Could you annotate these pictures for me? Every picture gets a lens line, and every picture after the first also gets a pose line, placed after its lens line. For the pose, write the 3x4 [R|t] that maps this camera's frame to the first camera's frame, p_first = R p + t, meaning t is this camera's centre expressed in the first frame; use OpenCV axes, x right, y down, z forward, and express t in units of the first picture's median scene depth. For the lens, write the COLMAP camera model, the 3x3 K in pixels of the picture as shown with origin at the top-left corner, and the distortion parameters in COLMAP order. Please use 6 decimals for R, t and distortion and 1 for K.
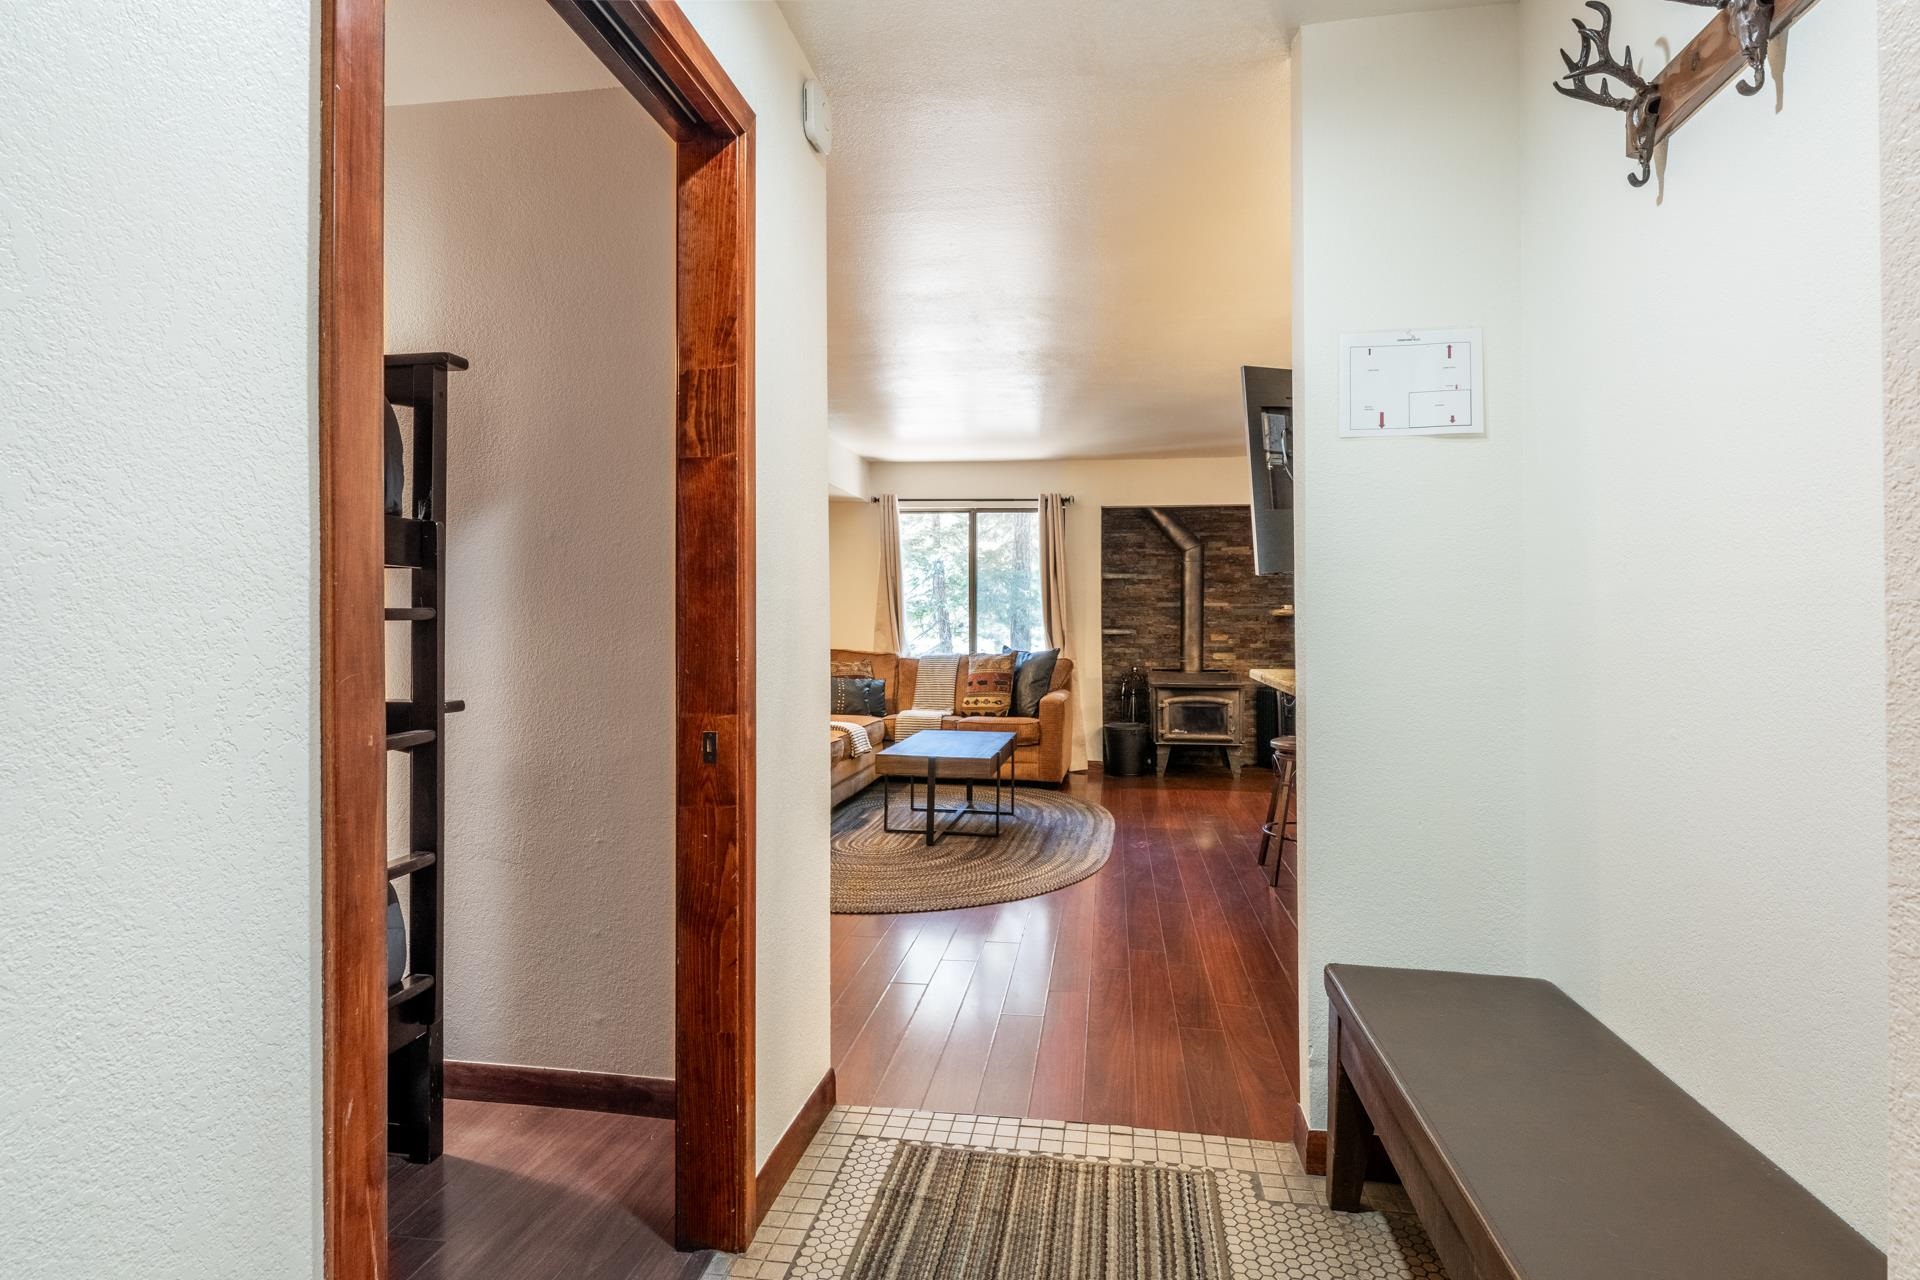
lens RADIAL K [[1015.1, 0, 962.7], [0, 1015.1, 610.9], [0, 0, 1]] dist [0.000809, -0.002647]
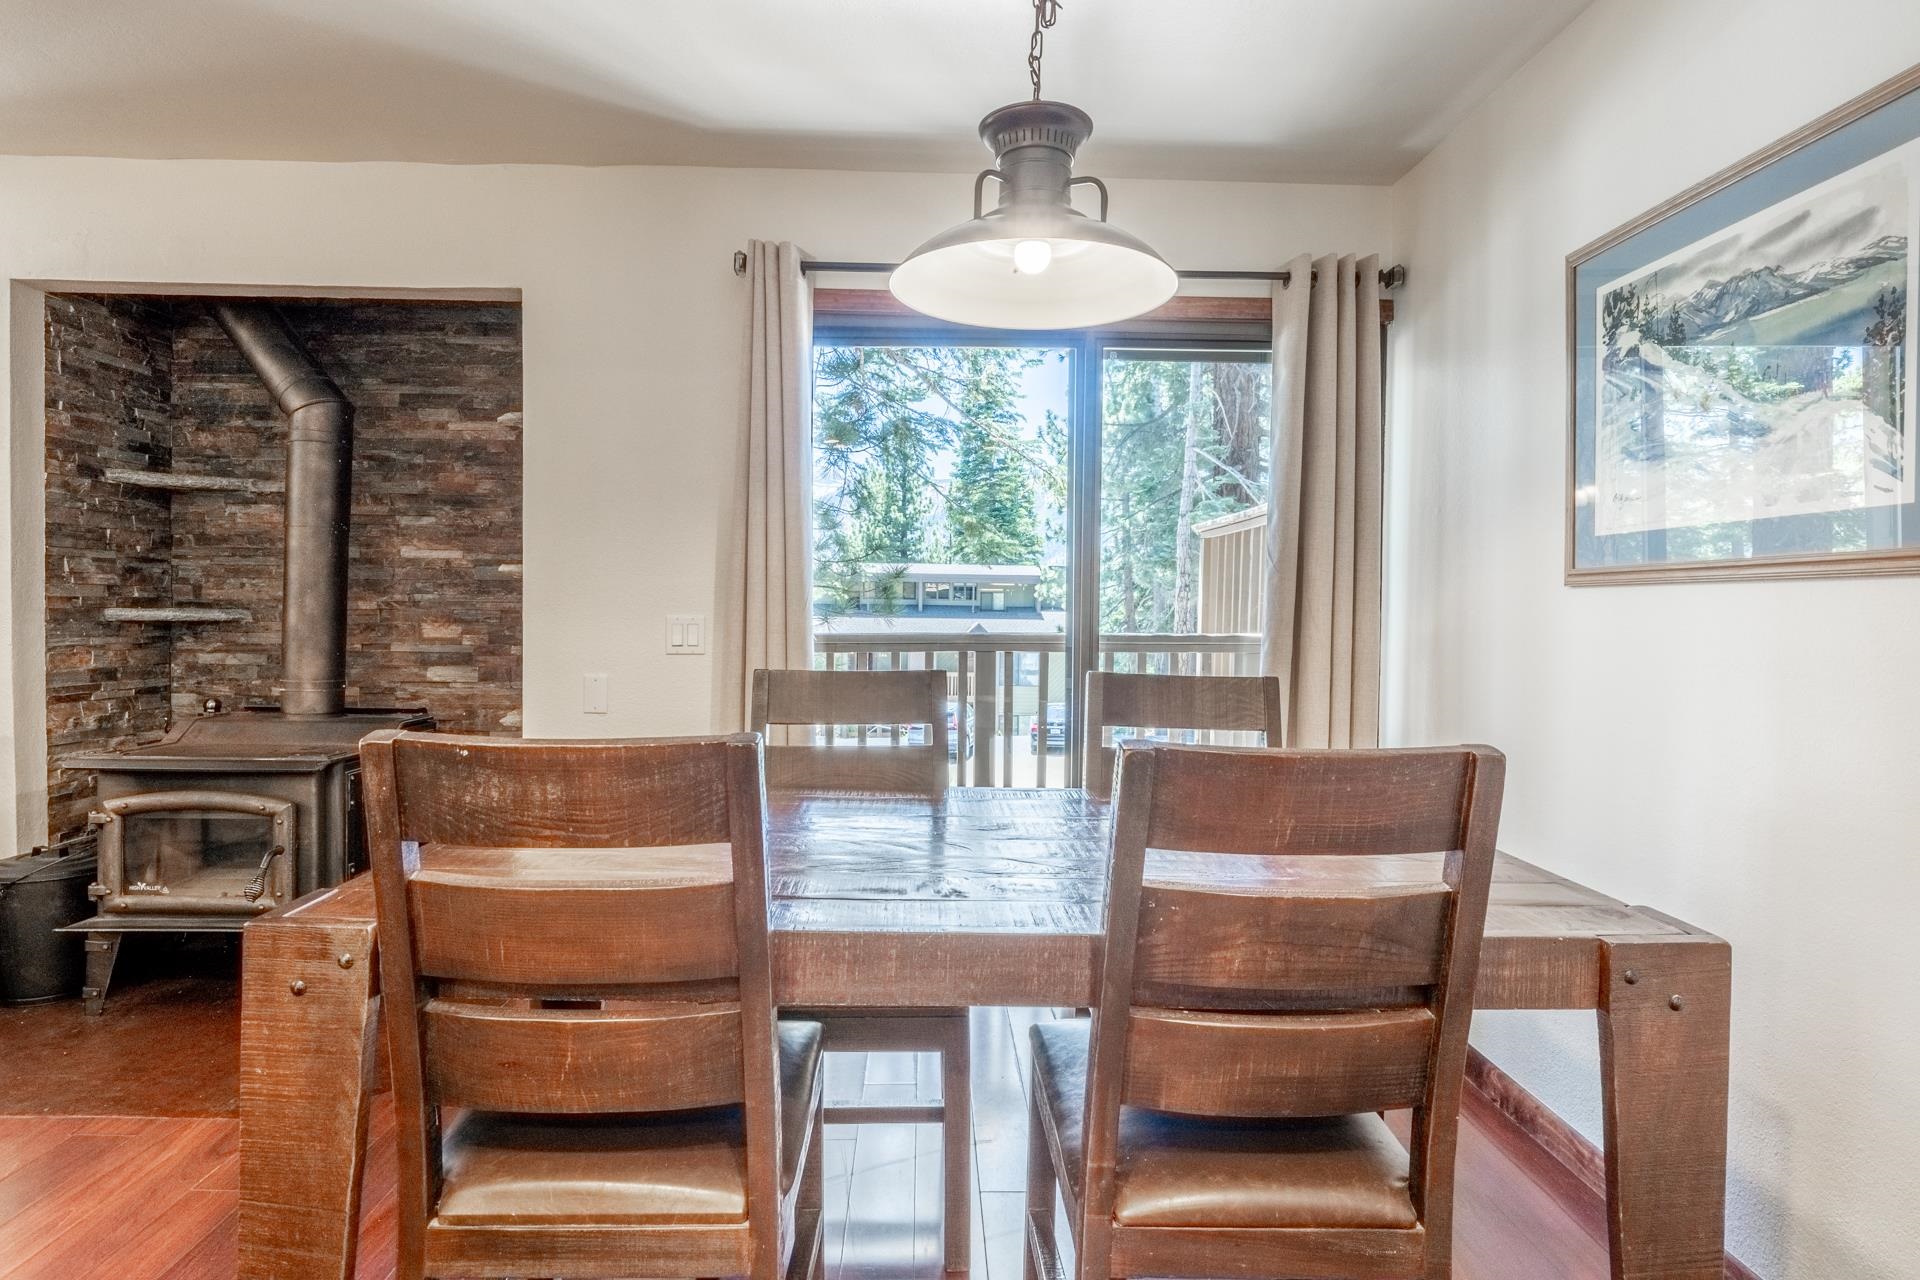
lens RADIAL K [[1015.1, 0, 934.6], [0, 1015.1, 638.7], [0, 0, 1]] dist [0.000809, -0.002647]
pose [[0.985158, 0.007837, 0.171470, 0.402368], [-0.015386, 0.998968, 0.042740, 0.008062], [-0.170958, -0.044743, 0.984262, 0.559487]]
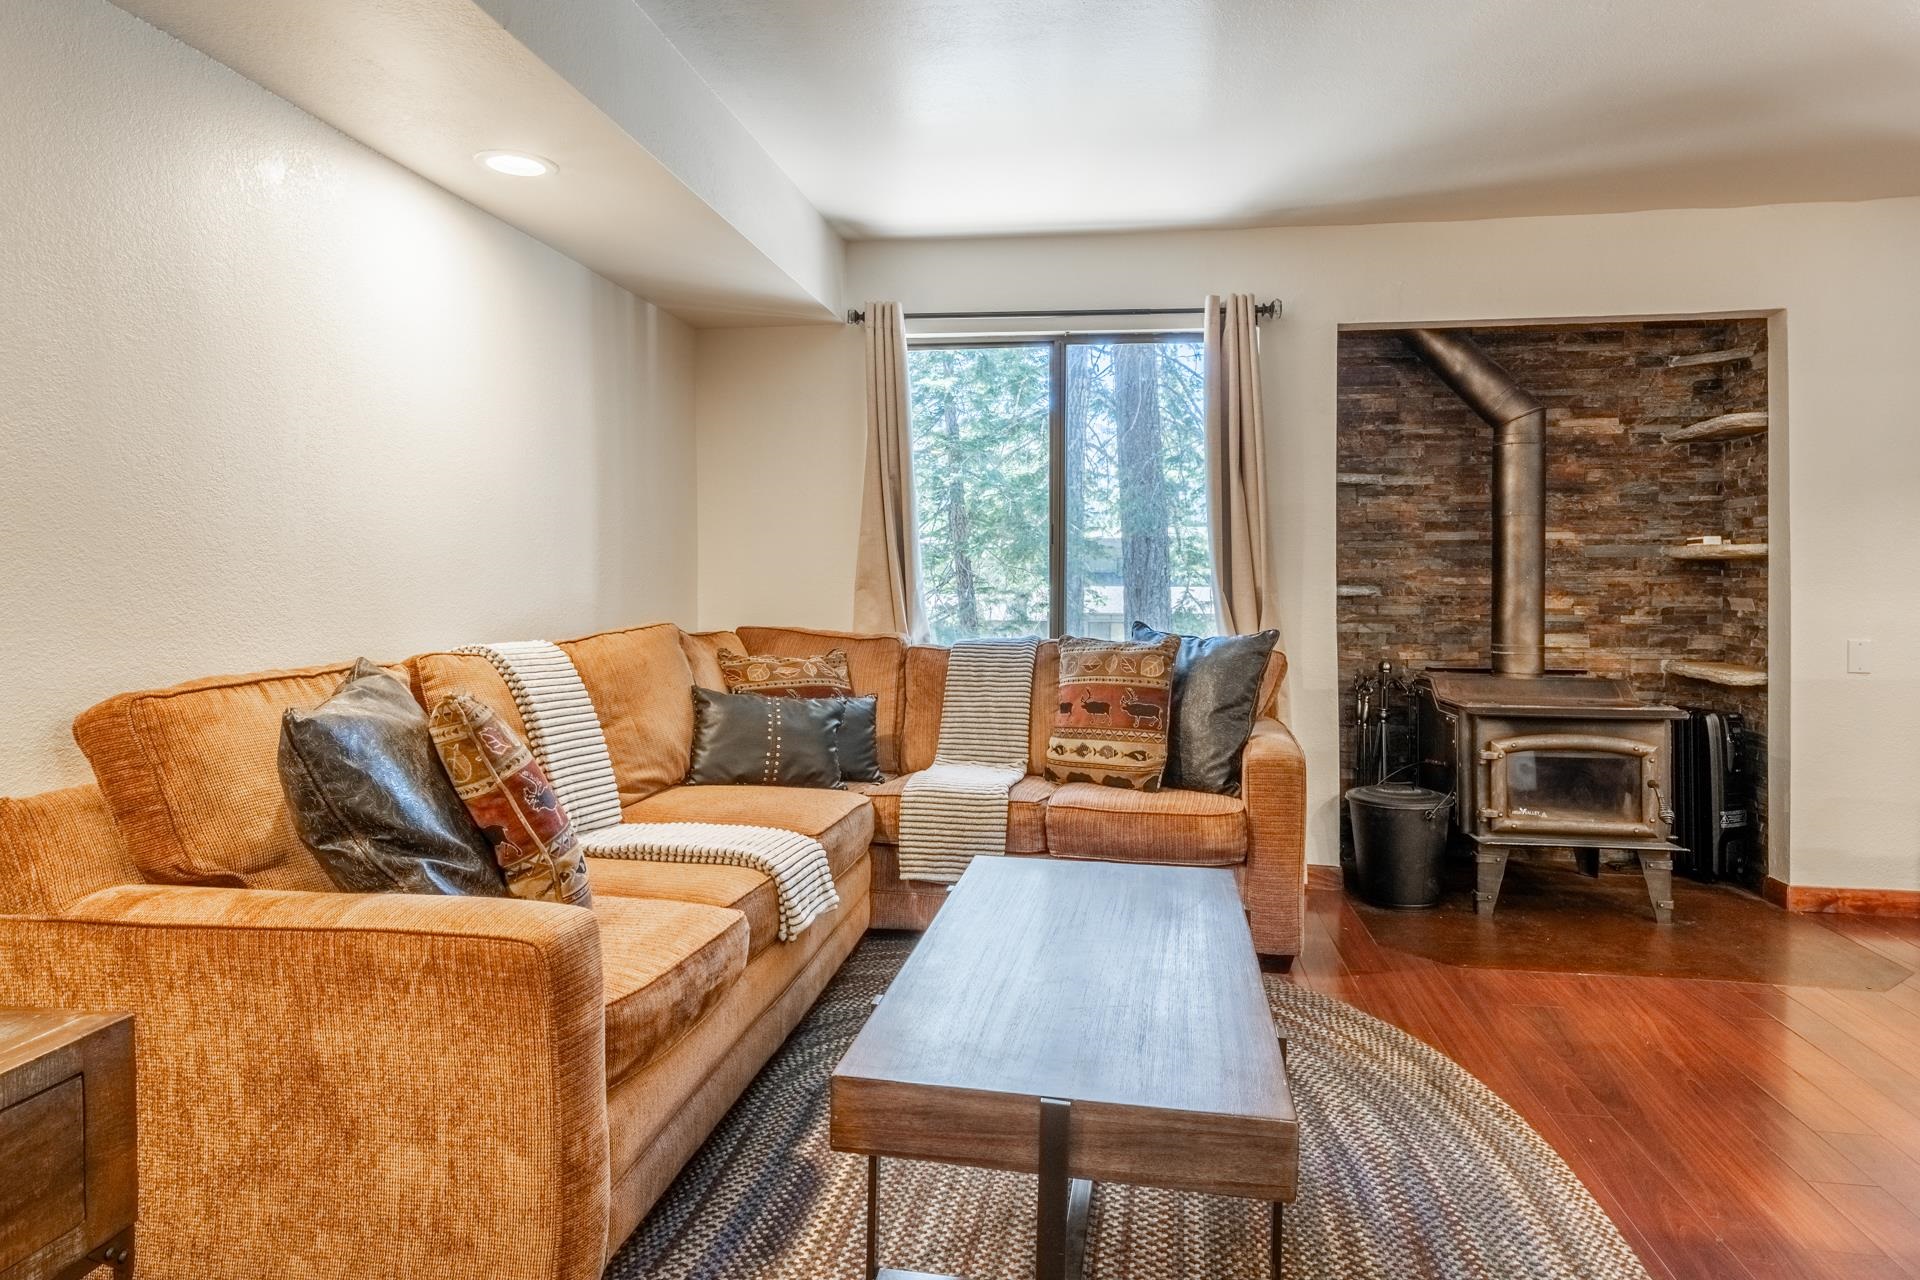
lens RADIAL K [[1123.5, 0, 971.5], [0, 1123.5, 574.6], [0, 0, 1]] dist [0.008855, 0.000828]
pose [[0.999998, 0.001439, 0.001453, -0.032900], [-0.001455, 0.999936, 0.011194, 0.007094], [-0.001437, -0.011196, 0.999936, 0.472377]]
